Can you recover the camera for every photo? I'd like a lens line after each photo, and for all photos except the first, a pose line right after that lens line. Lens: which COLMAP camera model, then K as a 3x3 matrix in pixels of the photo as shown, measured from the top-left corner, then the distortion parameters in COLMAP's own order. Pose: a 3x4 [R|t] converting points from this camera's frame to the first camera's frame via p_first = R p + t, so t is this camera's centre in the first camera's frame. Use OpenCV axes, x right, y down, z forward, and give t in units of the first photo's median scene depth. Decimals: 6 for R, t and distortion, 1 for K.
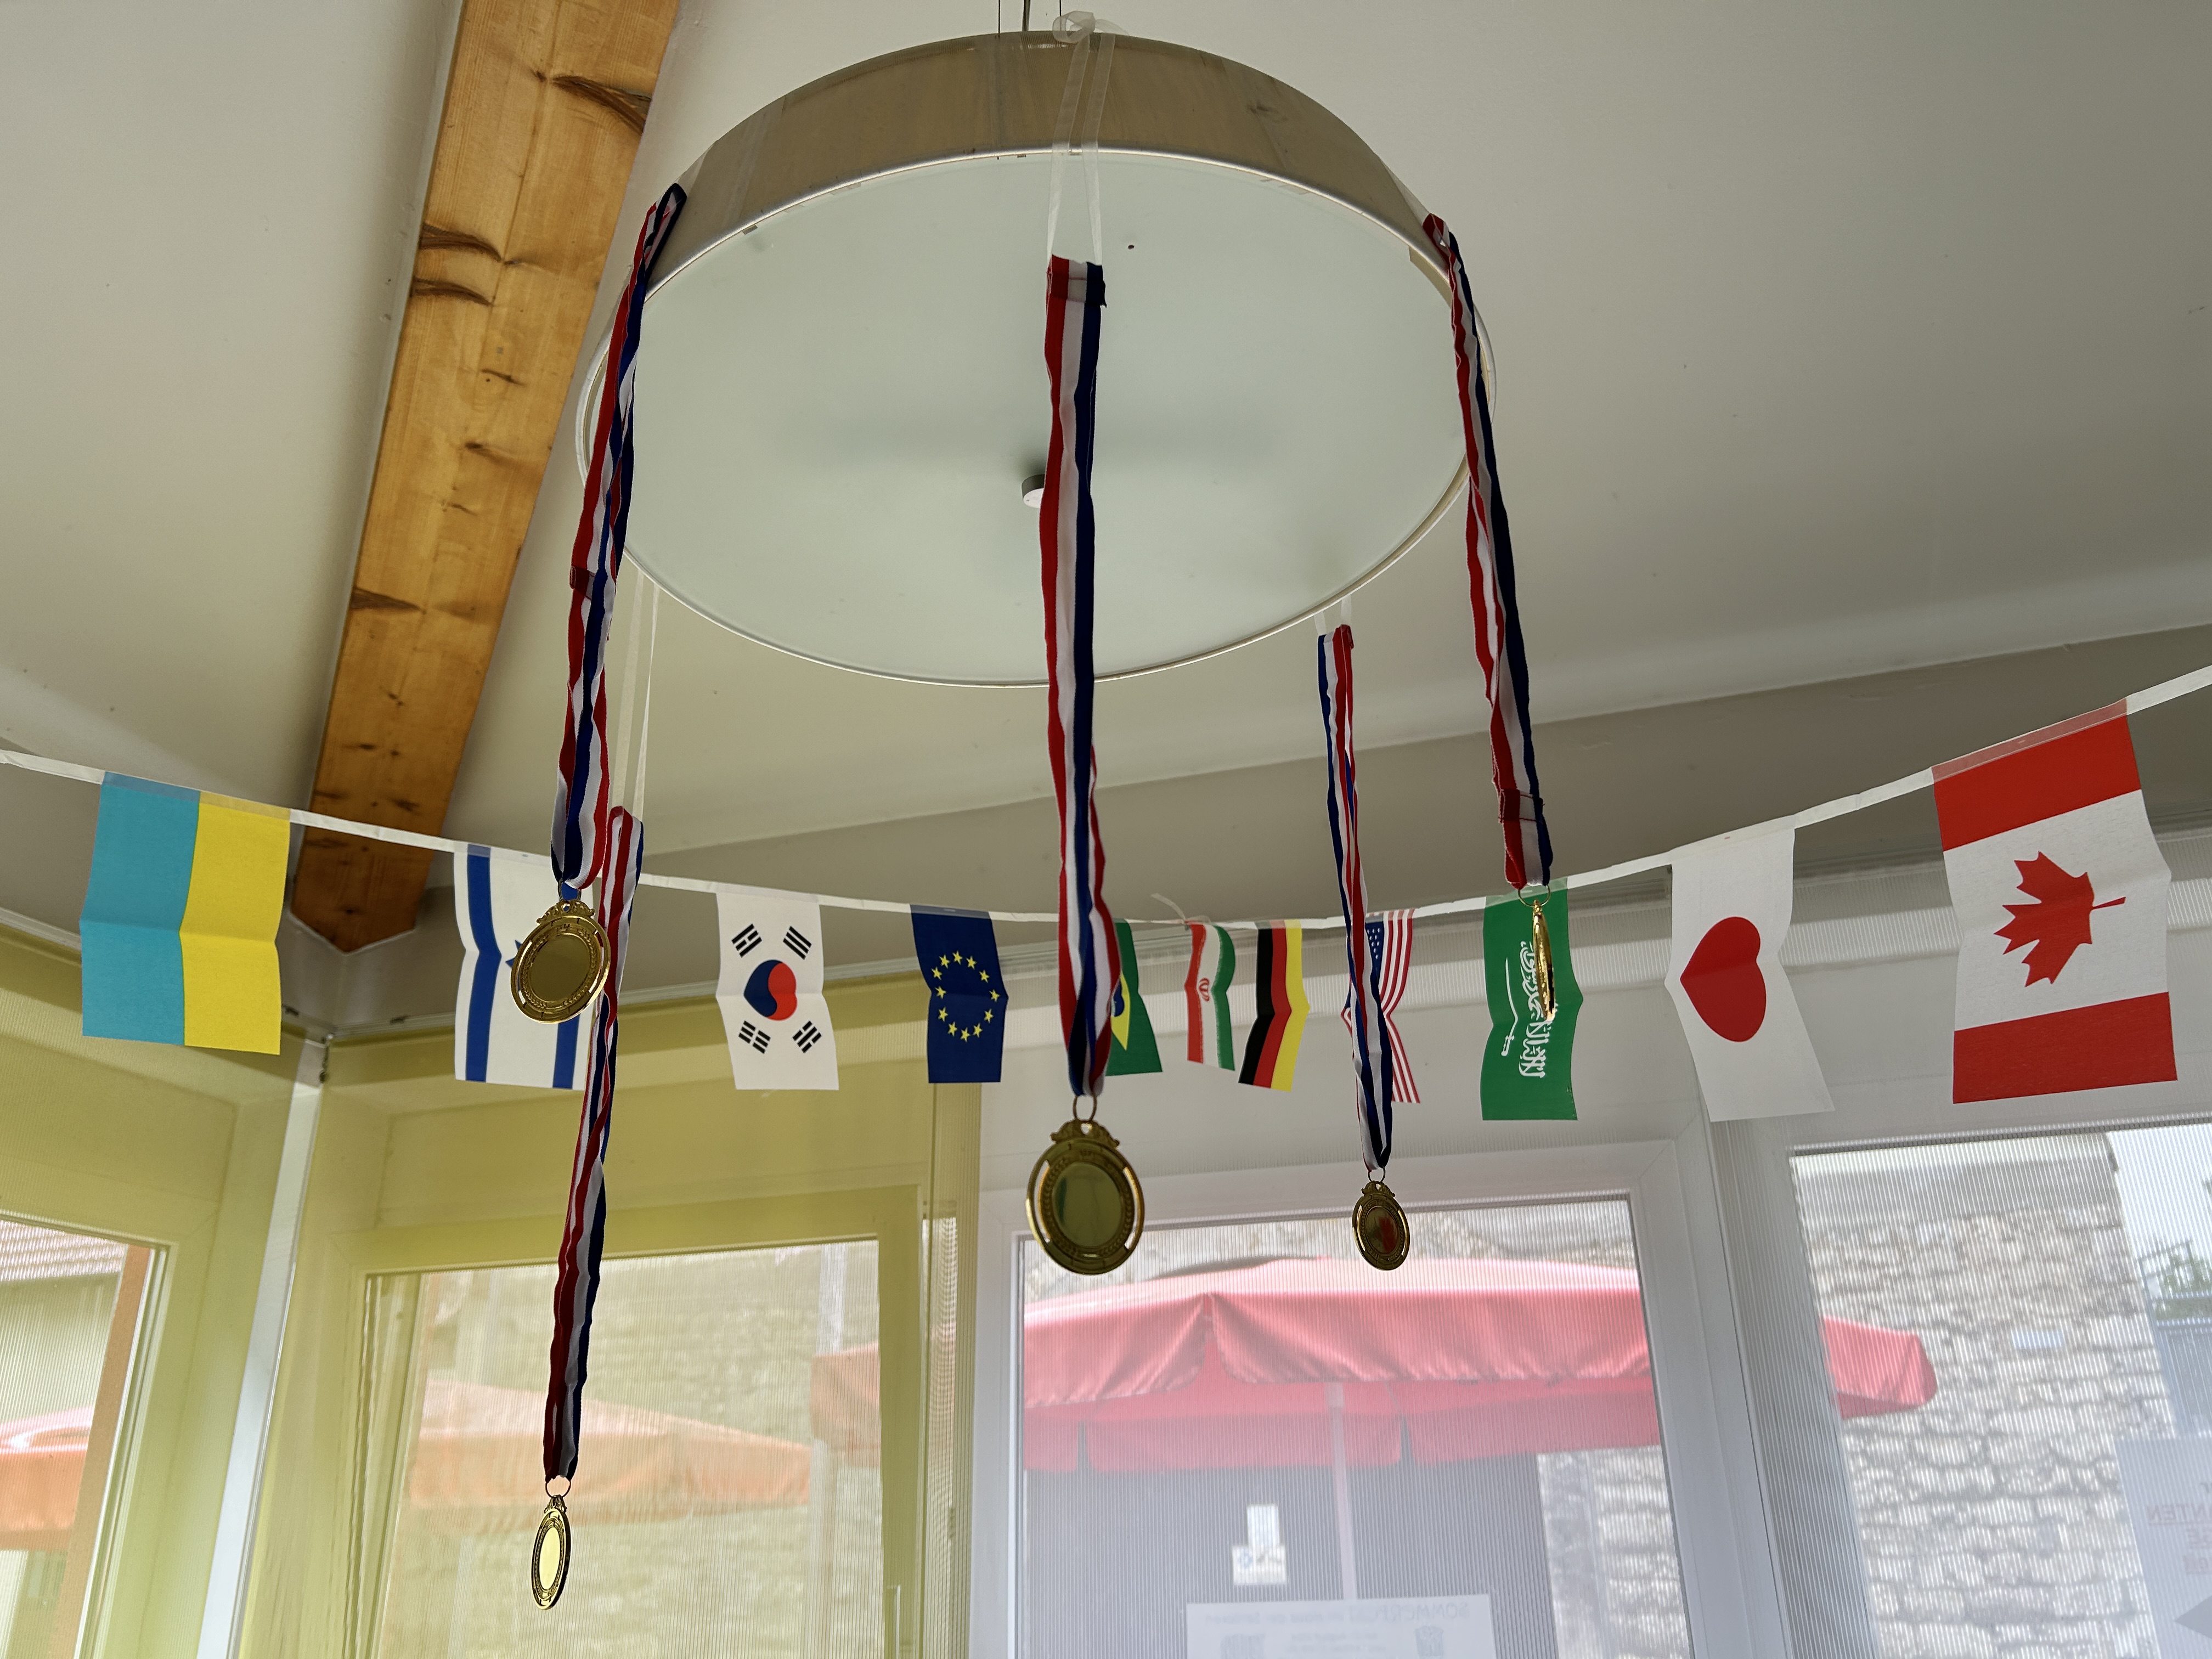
lens RADIAL K [[1687.8, 0, 1102.0], [0, 1687.8, 827.3], [0, 0, 1]] dist [-0.003781, -0.008642]
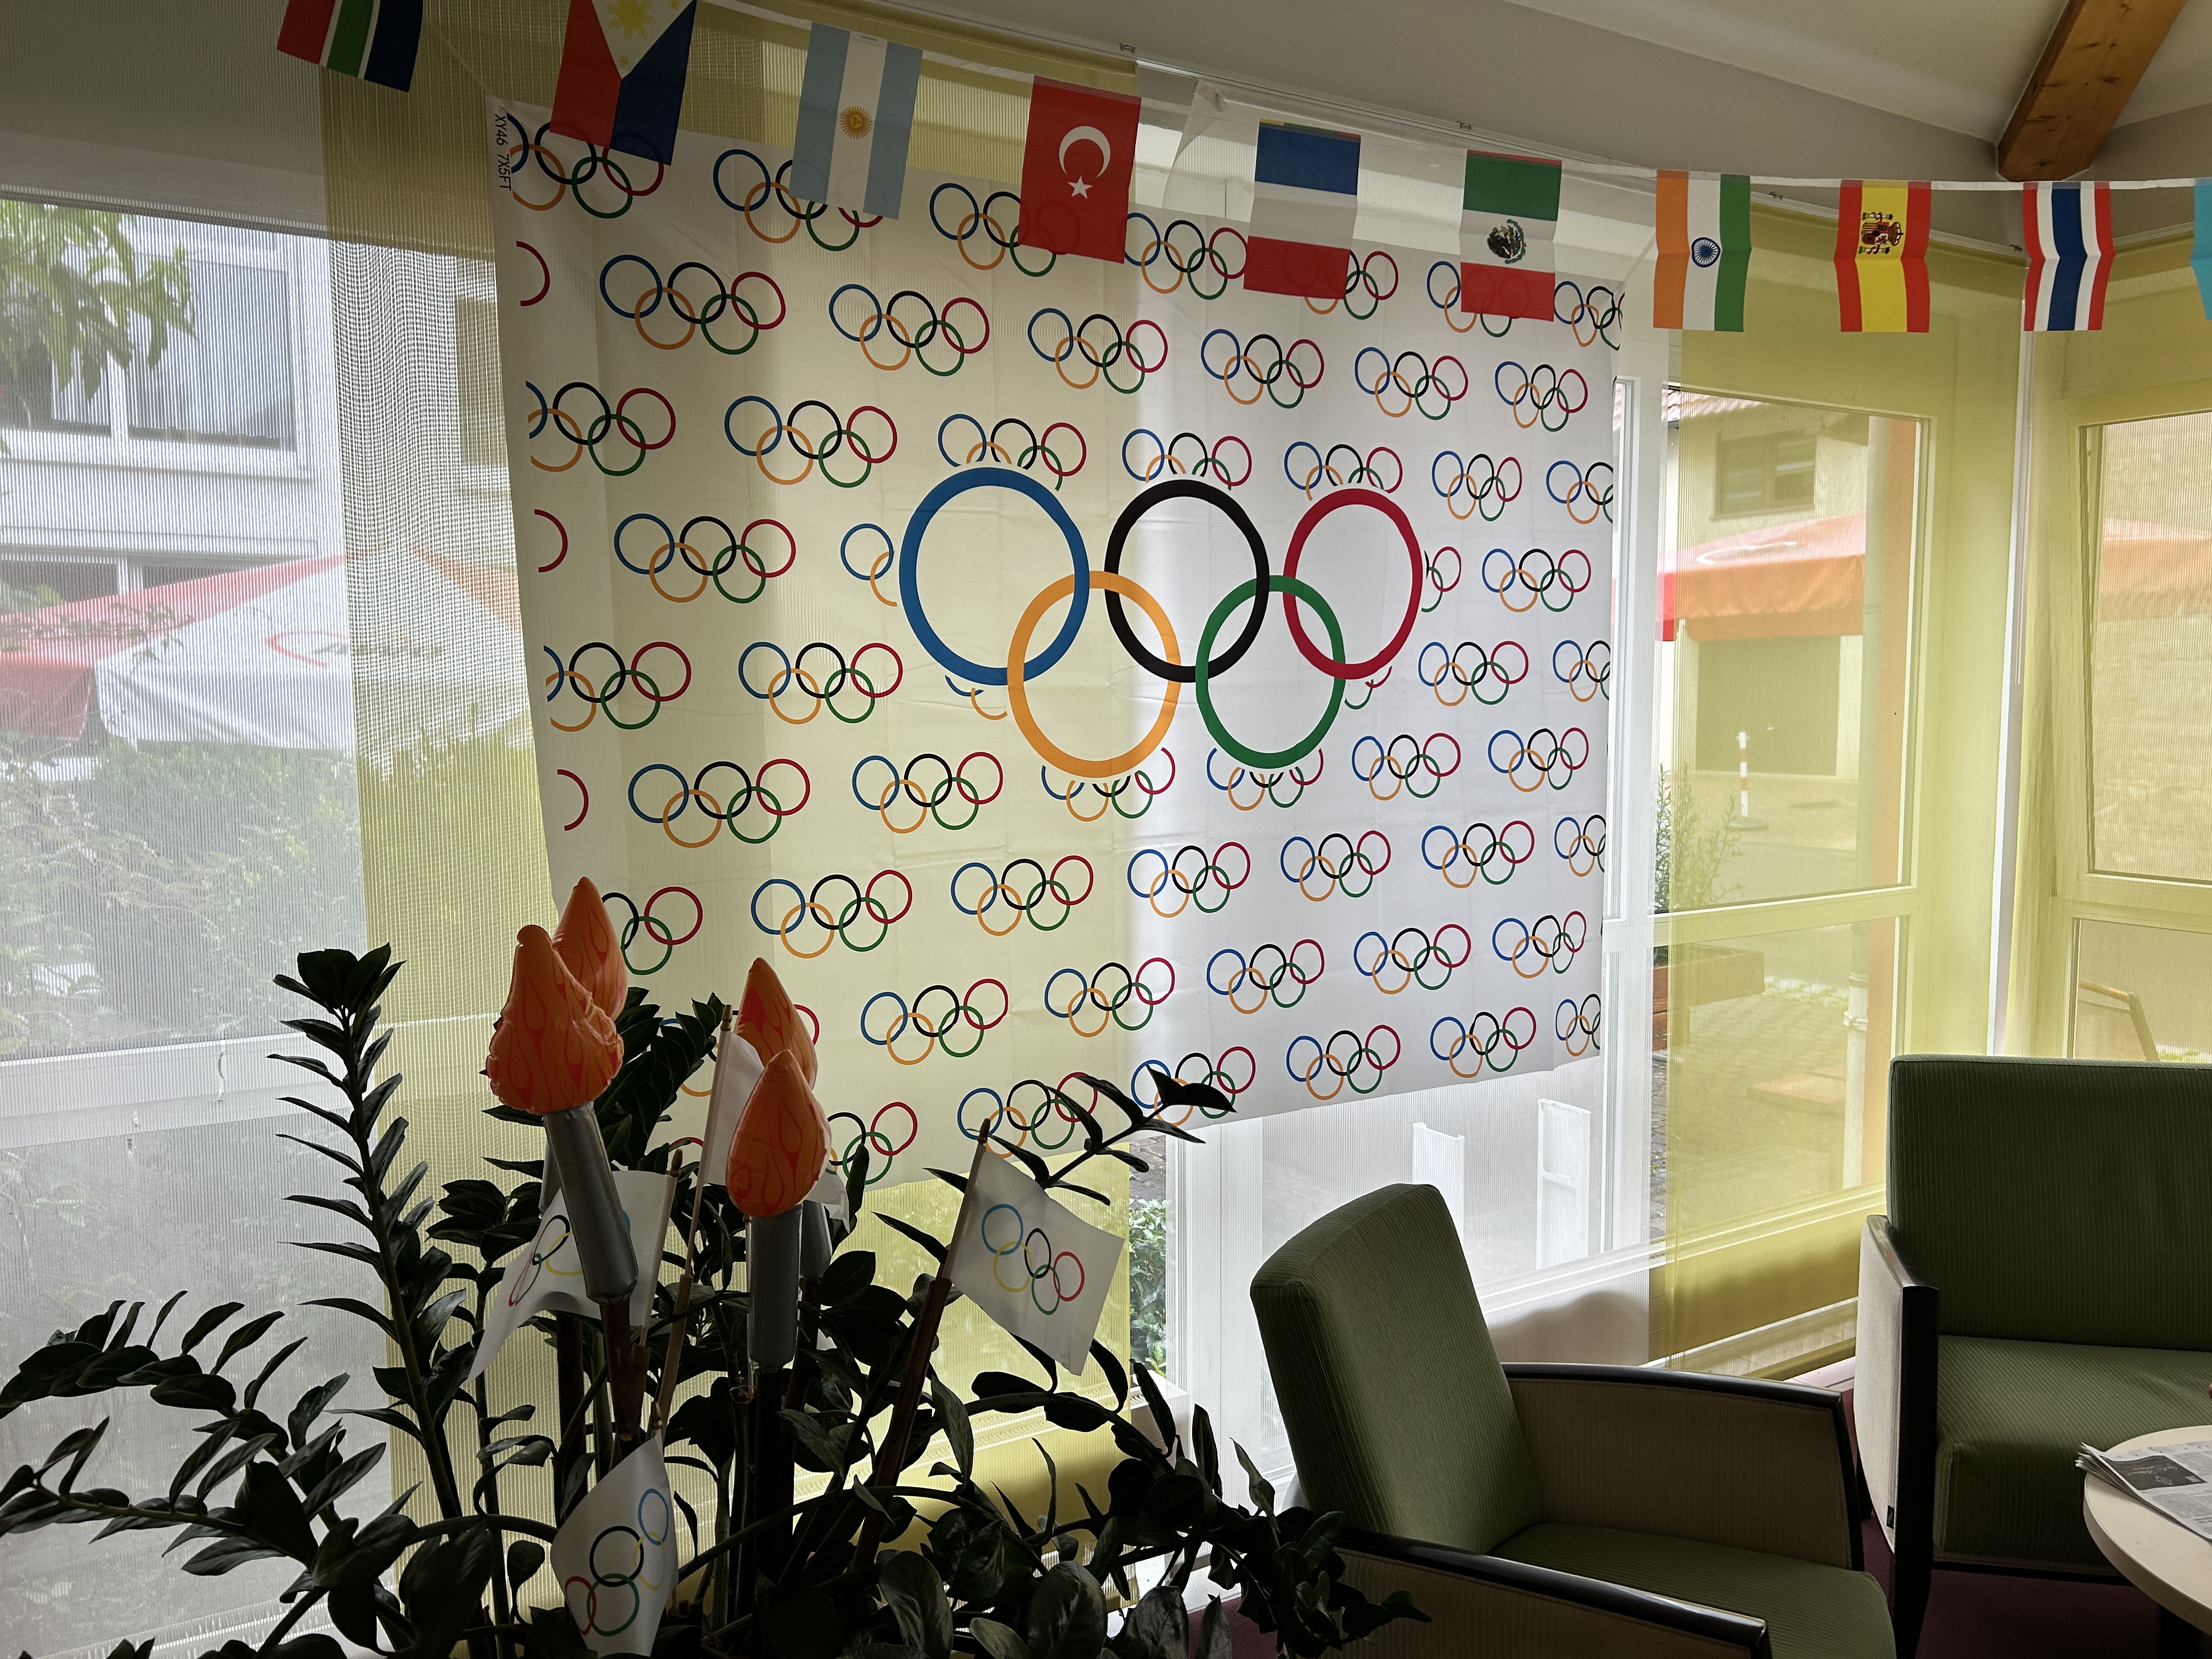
lens RADIAL K [[1687.8, 0, 1111.8], [0, 1687.8, 833.3], [0, 0, 1]] dist [-0.003781, -0.008642]
pose [[0.758969, 0.073738, -0.646938, -0.023003], [0.244039, 0.888929, 0.387620, -0.040673], [0.603665, -0.452070, 0.656675, -0.132201]]
